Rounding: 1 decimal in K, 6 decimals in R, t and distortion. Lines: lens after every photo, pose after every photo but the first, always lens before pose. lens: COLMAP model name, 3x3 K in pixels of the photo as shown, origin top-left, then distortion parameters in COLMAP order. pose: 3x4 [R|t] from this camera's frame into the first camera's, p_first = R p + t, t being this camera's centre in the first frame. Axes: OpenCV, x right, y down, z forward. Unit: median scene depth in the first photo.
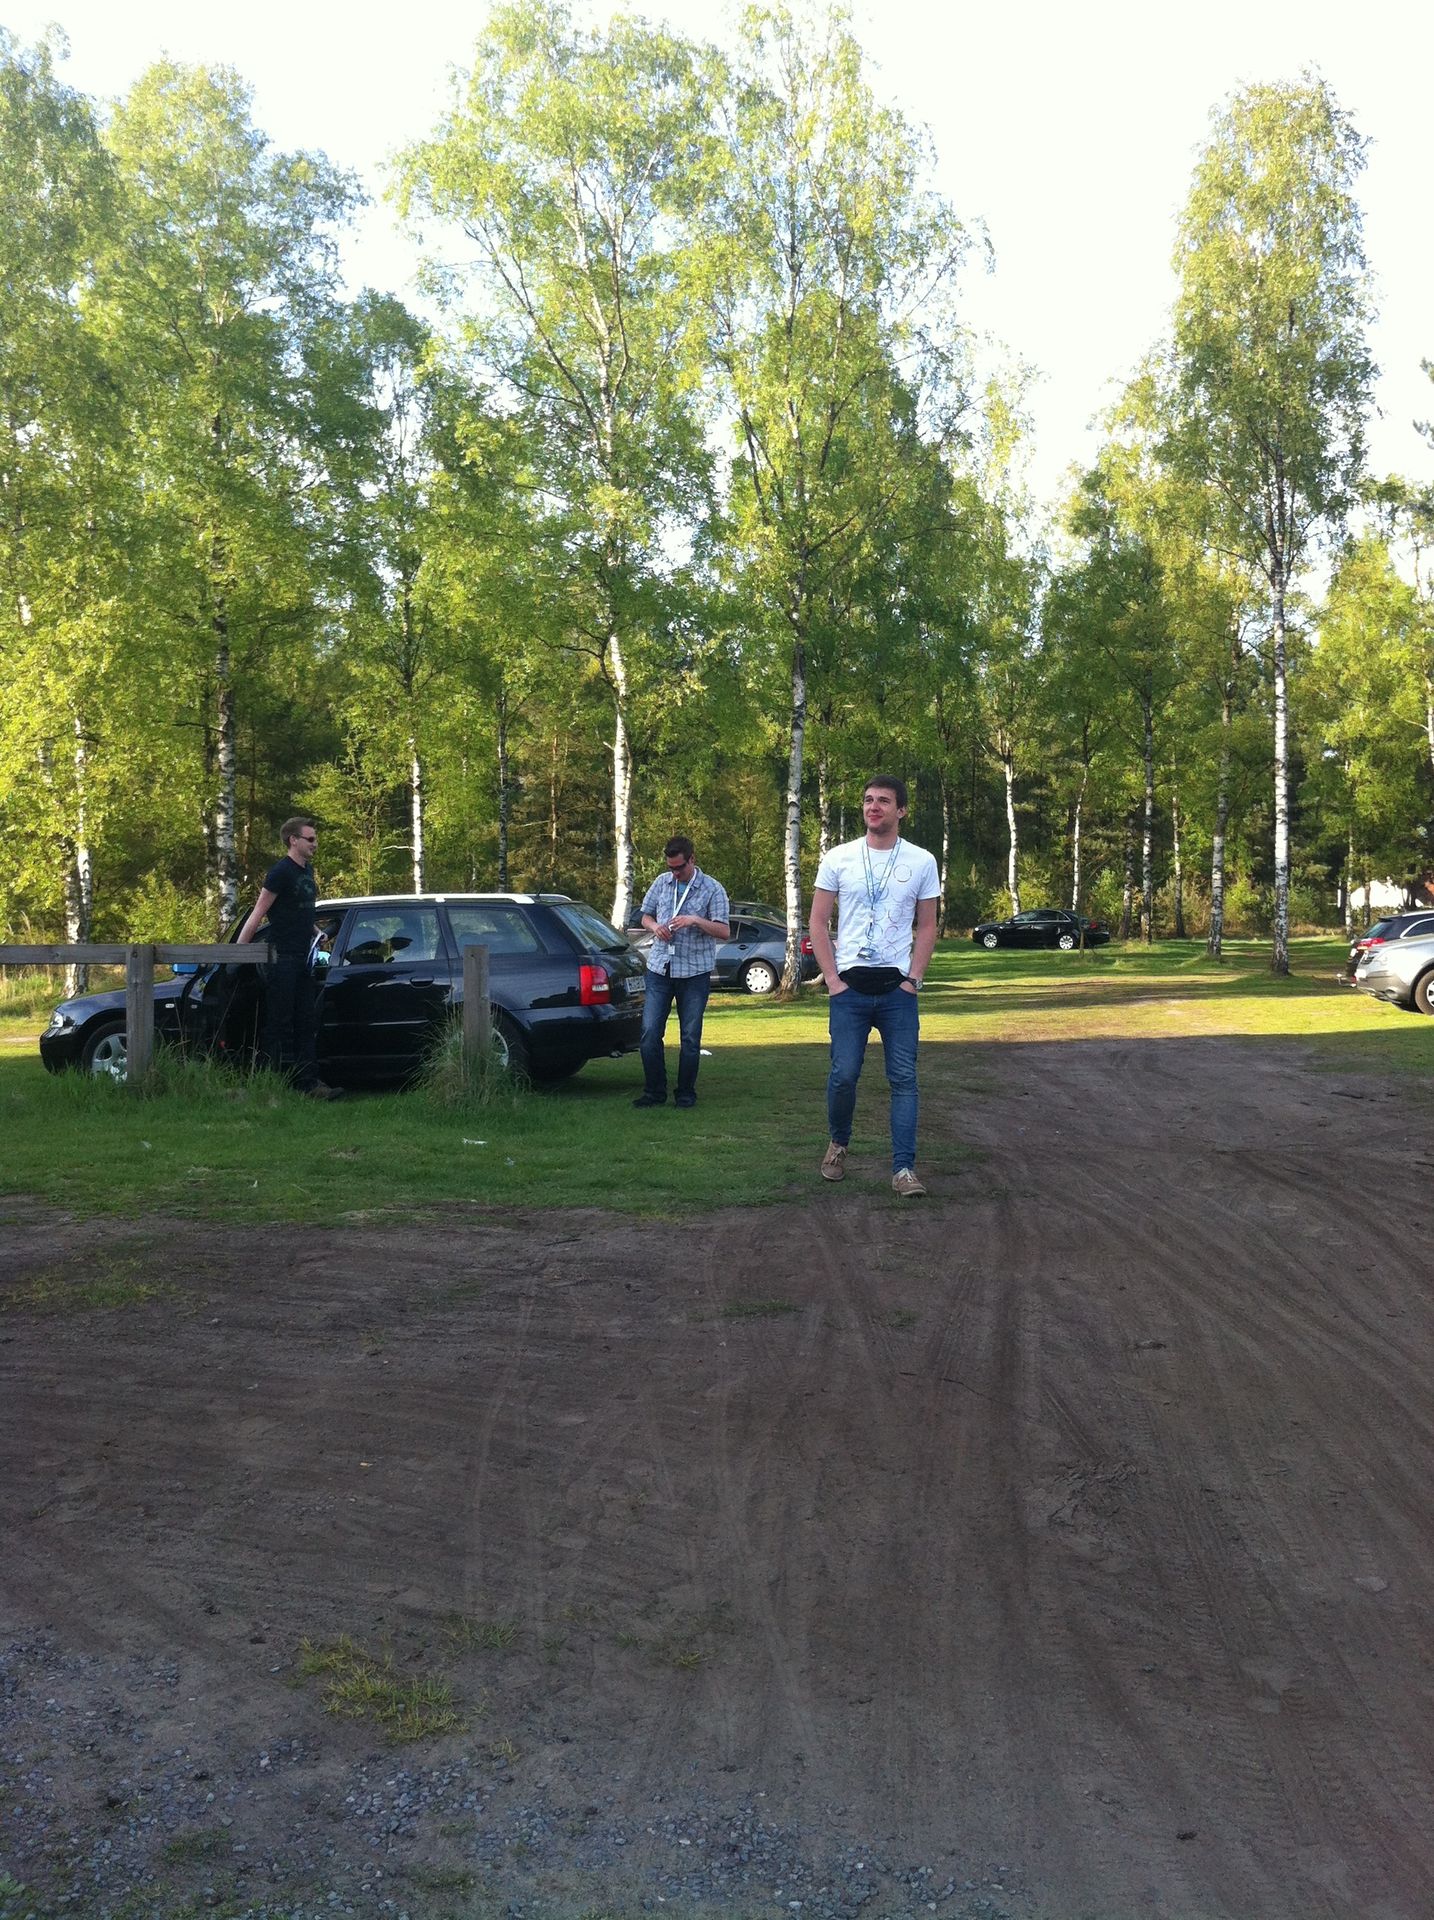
lens RADIAL K [[2085.3, 0, 719.1], [0, 2085.3, 918.2], [0, 0, 1]] dist [0.226671, -0.722067]
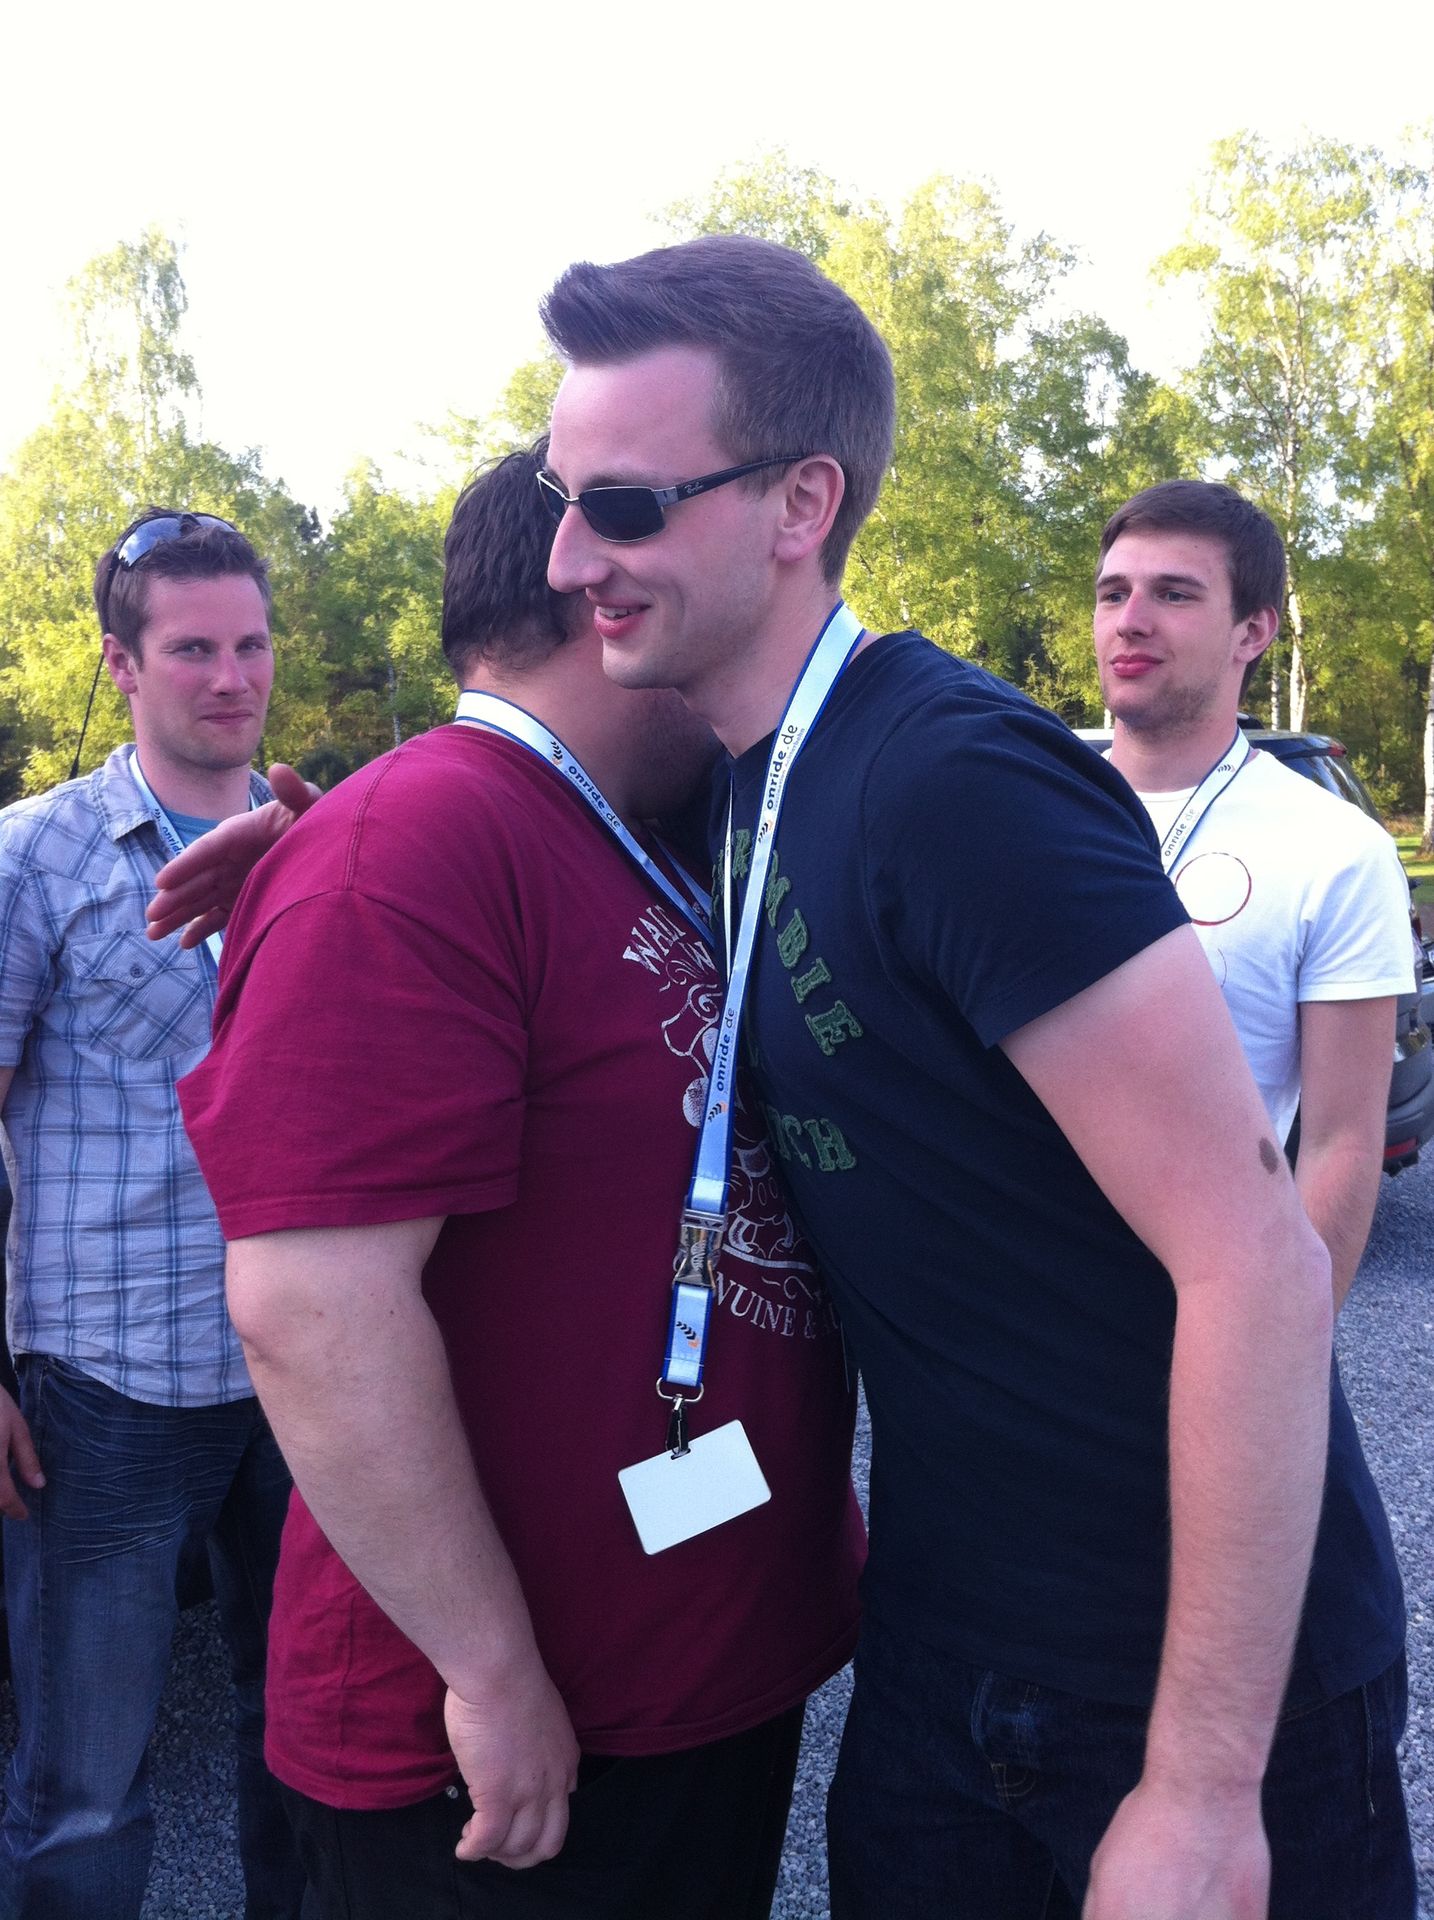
lens RADIAL K [[2085.3, 0, 719.1], [0, 2085.3, 918.2], [0, 0, 1]] dist [0.226671, -0.722067]
pose [[0.958331, -0.002407, -0.285649, -0.015004], [0.015541, 0.998923, 0.043723, 0.009387], [0.285236, -0.046341, 0.957336, -0.397326]]
